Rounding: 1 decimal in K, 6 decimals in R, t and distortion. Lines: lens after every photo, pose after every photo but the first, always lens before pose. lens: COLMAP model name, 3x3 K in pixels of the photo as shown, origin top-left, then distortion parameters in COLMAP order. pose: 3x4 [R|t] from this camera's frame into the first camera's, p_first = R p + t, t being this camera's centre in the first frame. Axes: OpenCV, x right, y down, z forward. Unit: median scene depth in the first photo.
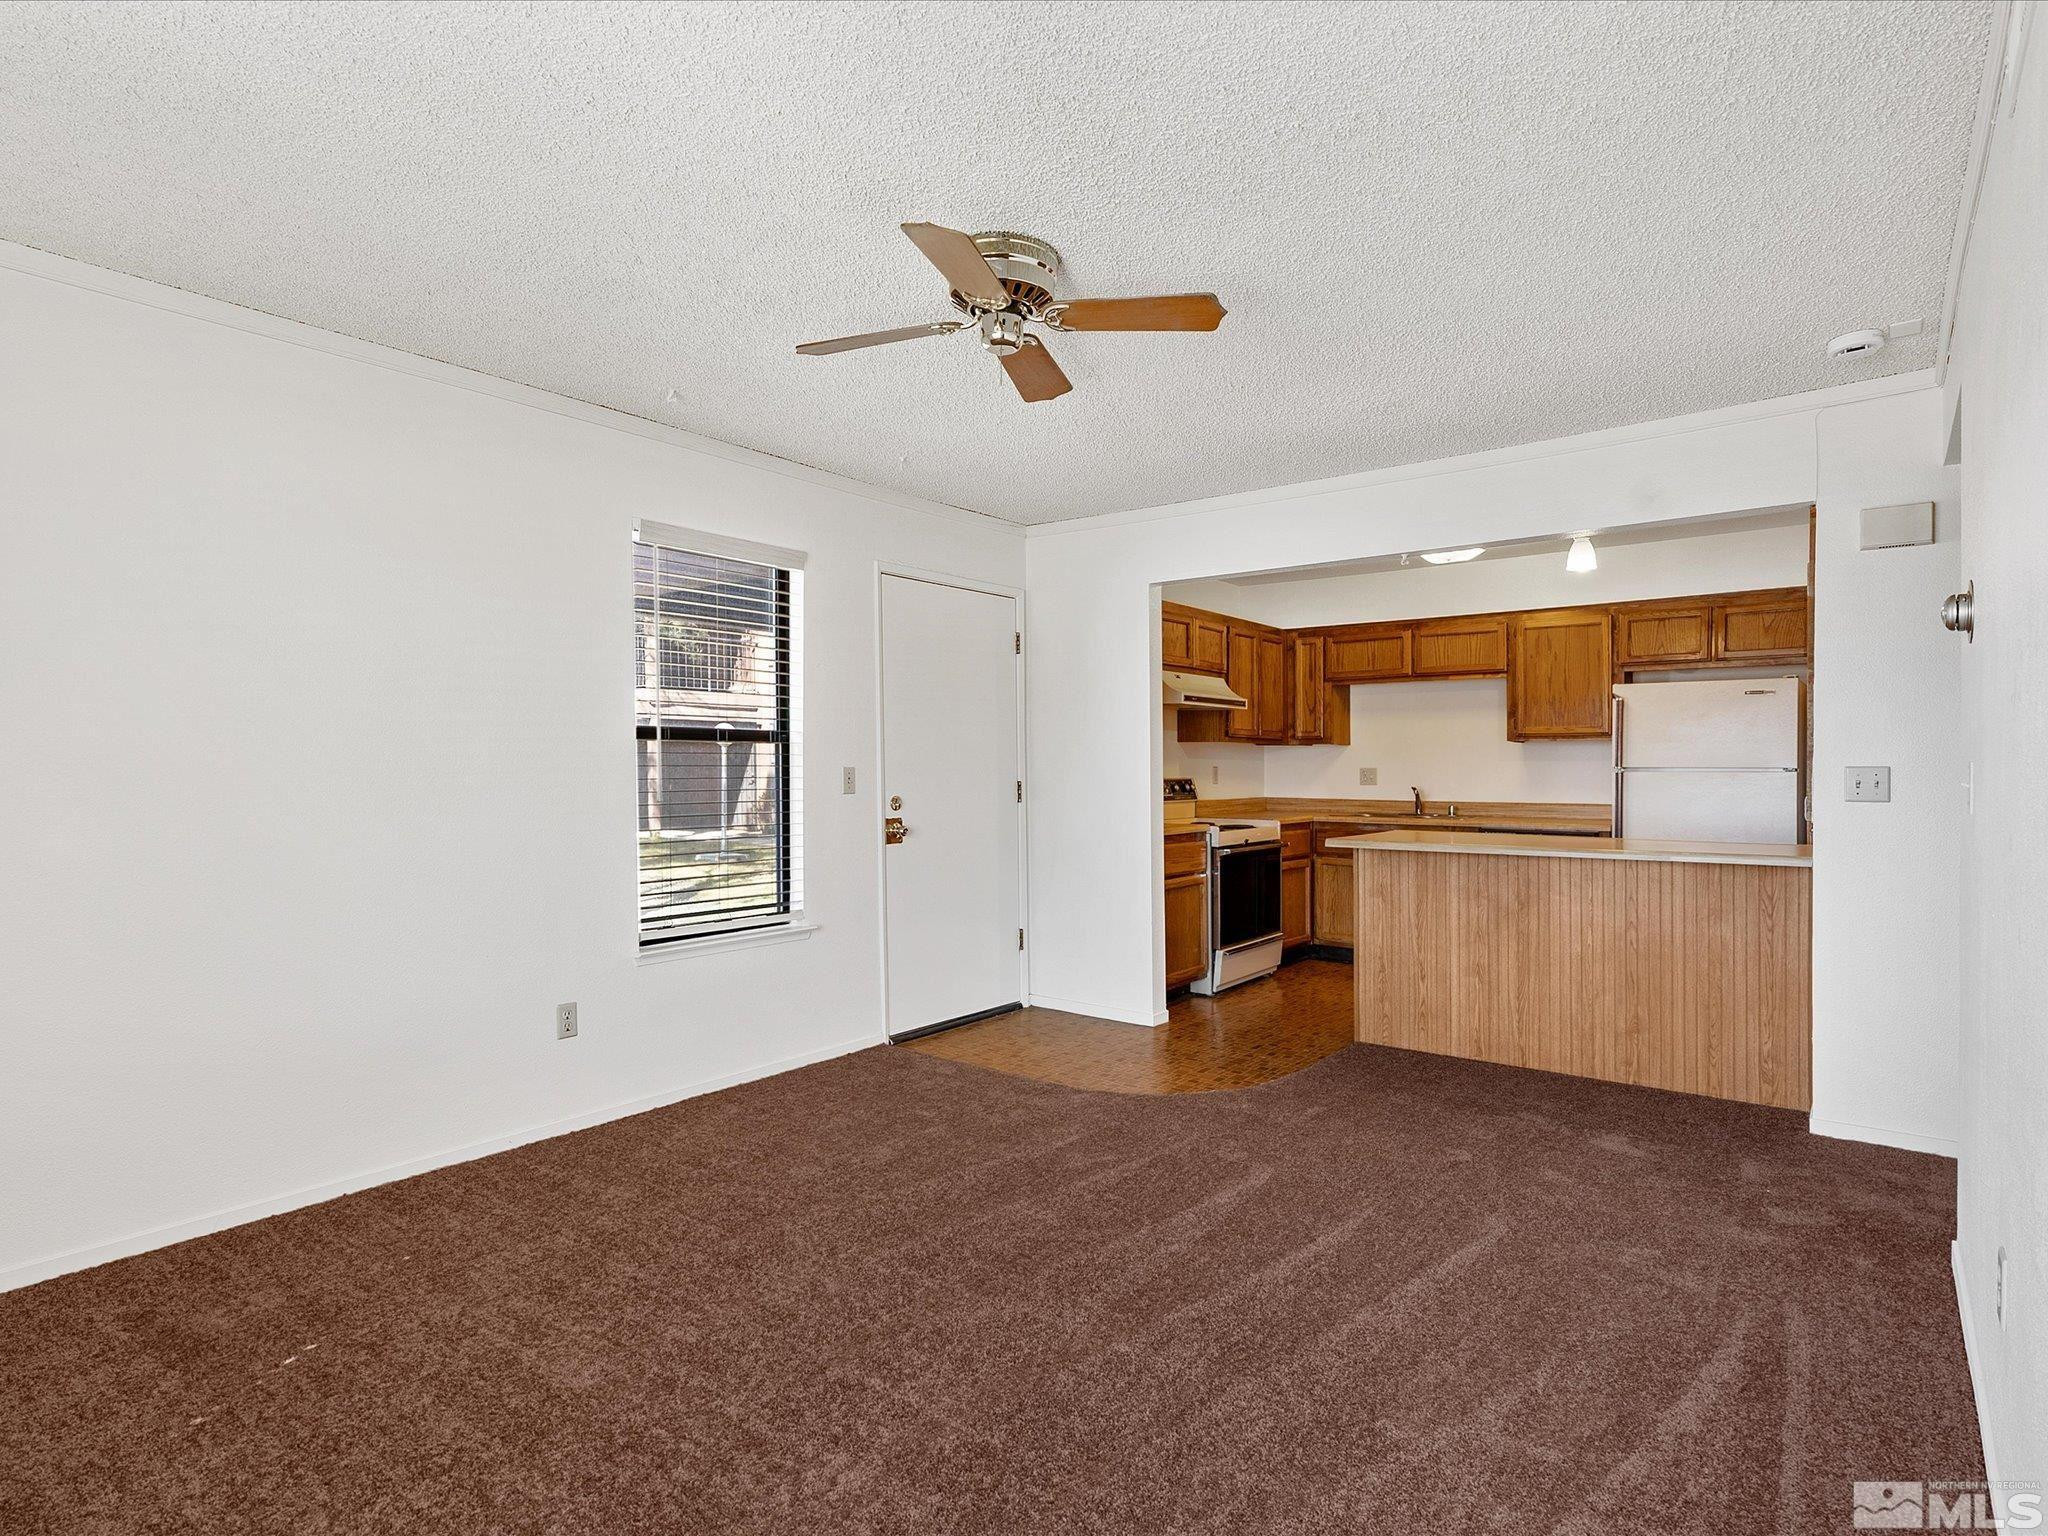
lens RADIAL K [[1071.7, 0, 1055.8], [0, 1071.7, 789.2], [0, 0, 1]] dist [-0.013435, 0.005163]
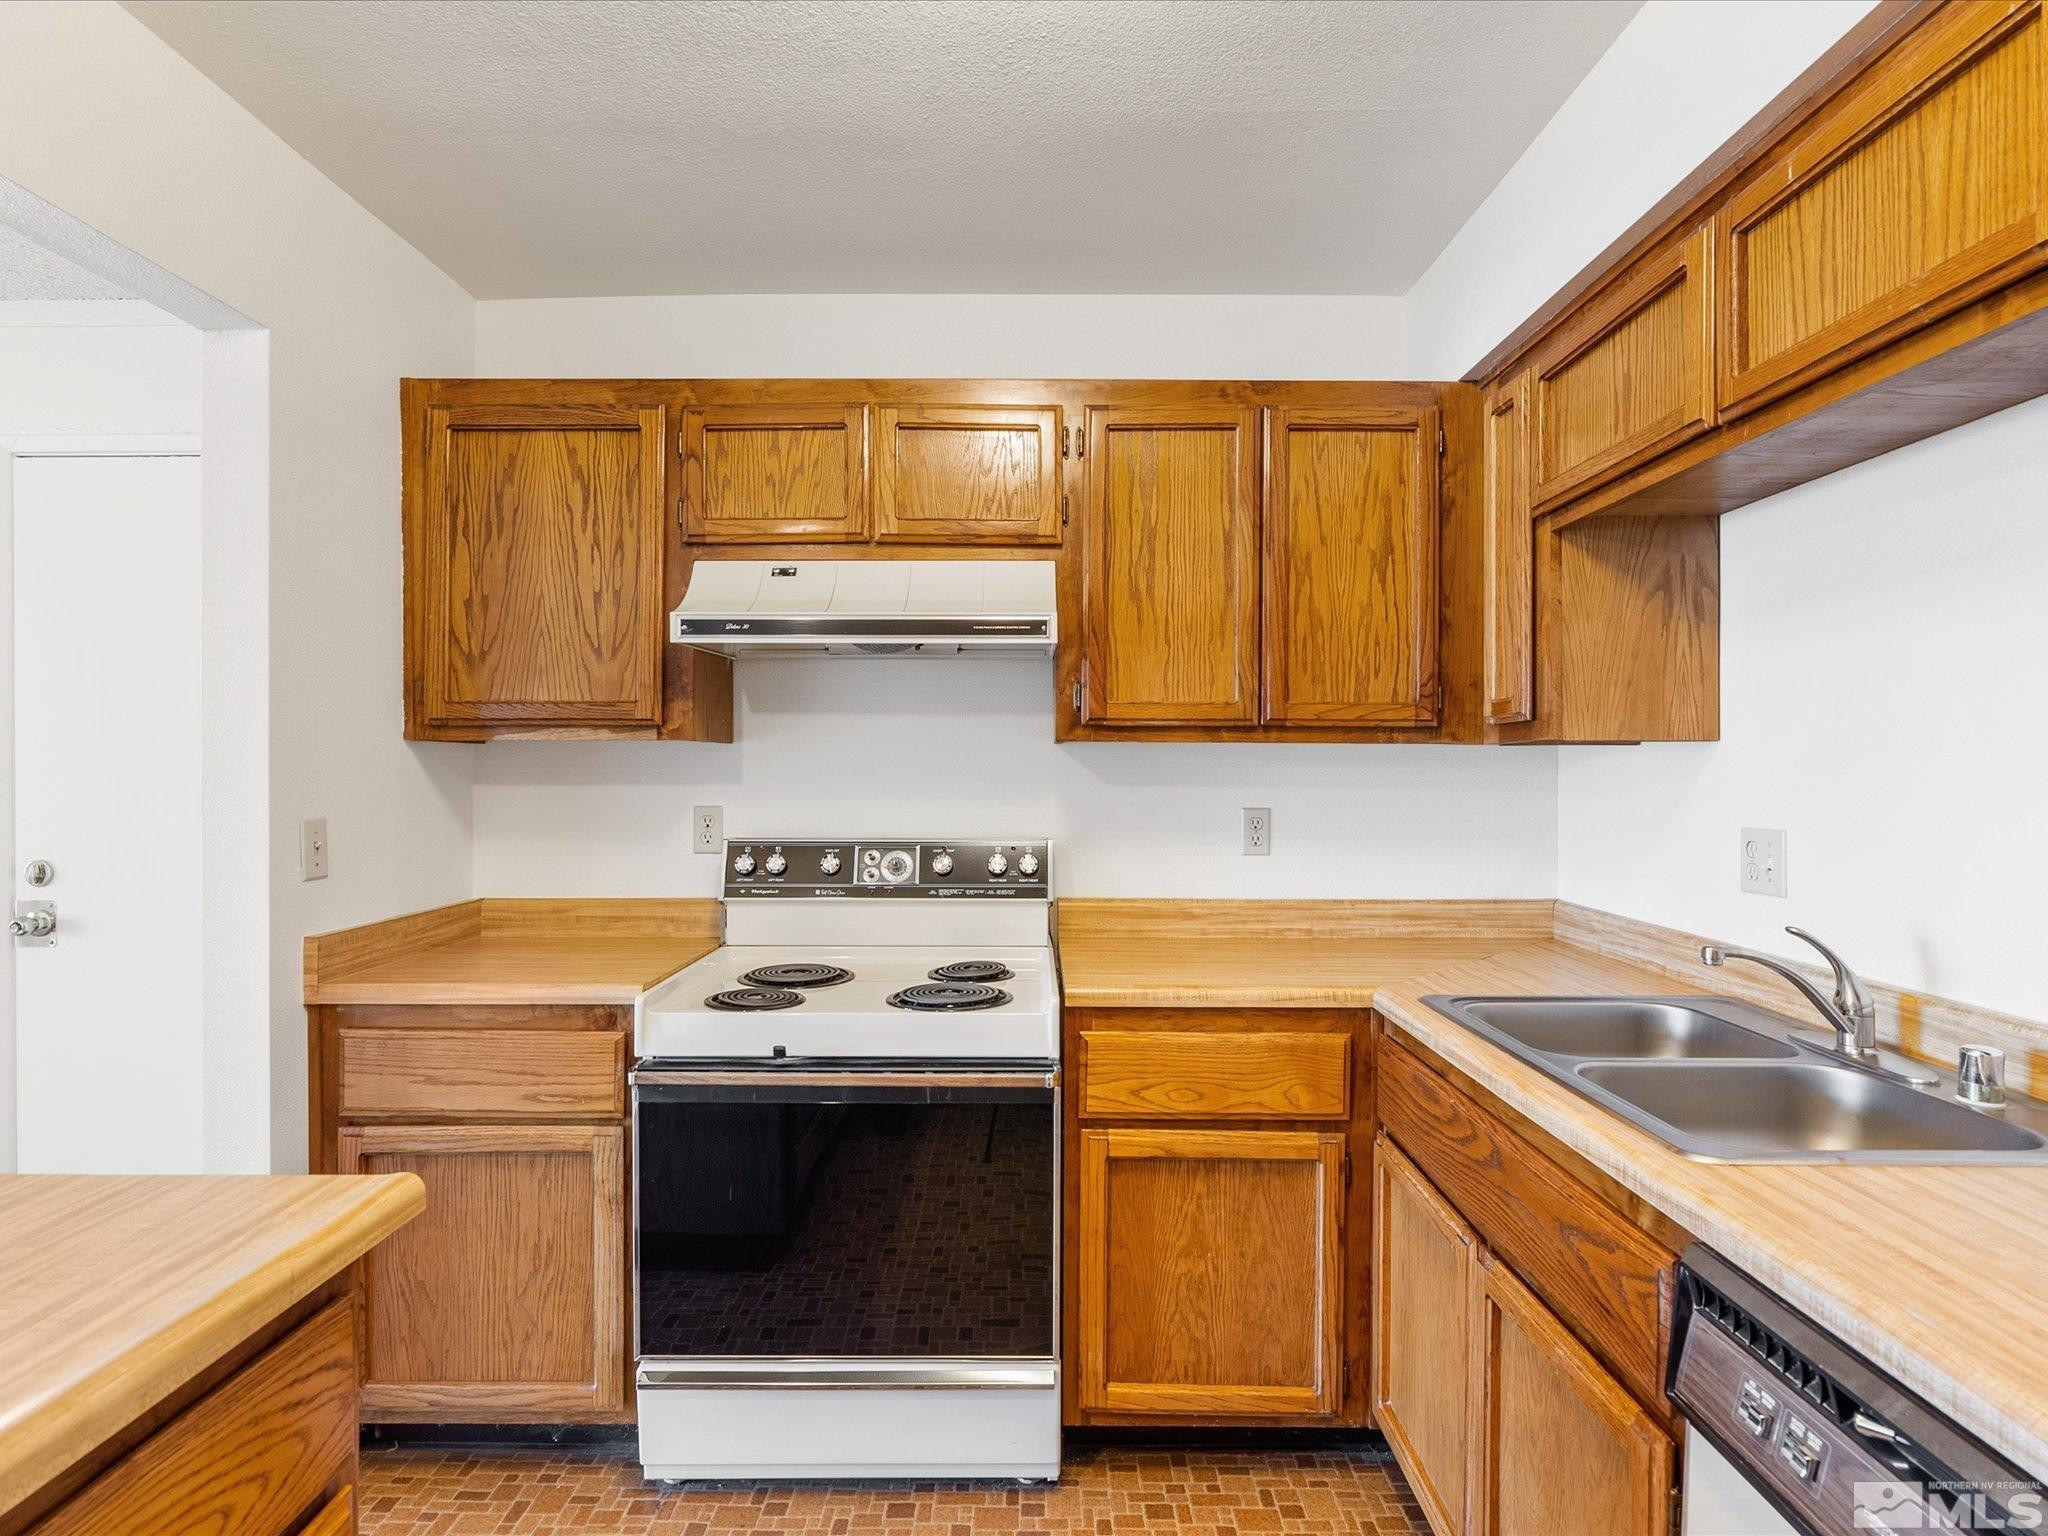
lens RADIAL K [[1071.7, 0, 1036.9], [0, 1071.7, 782.7], [0, 0, 1]] dist [-0.013435, 0.005163]
pose [[0.608034, 0.006756, -0.793882, 0.614436], [-0.020736, 0.999758, -0.007374, -0.040399], [0.793640, 0.020946, 0.608027, 1.111950]]
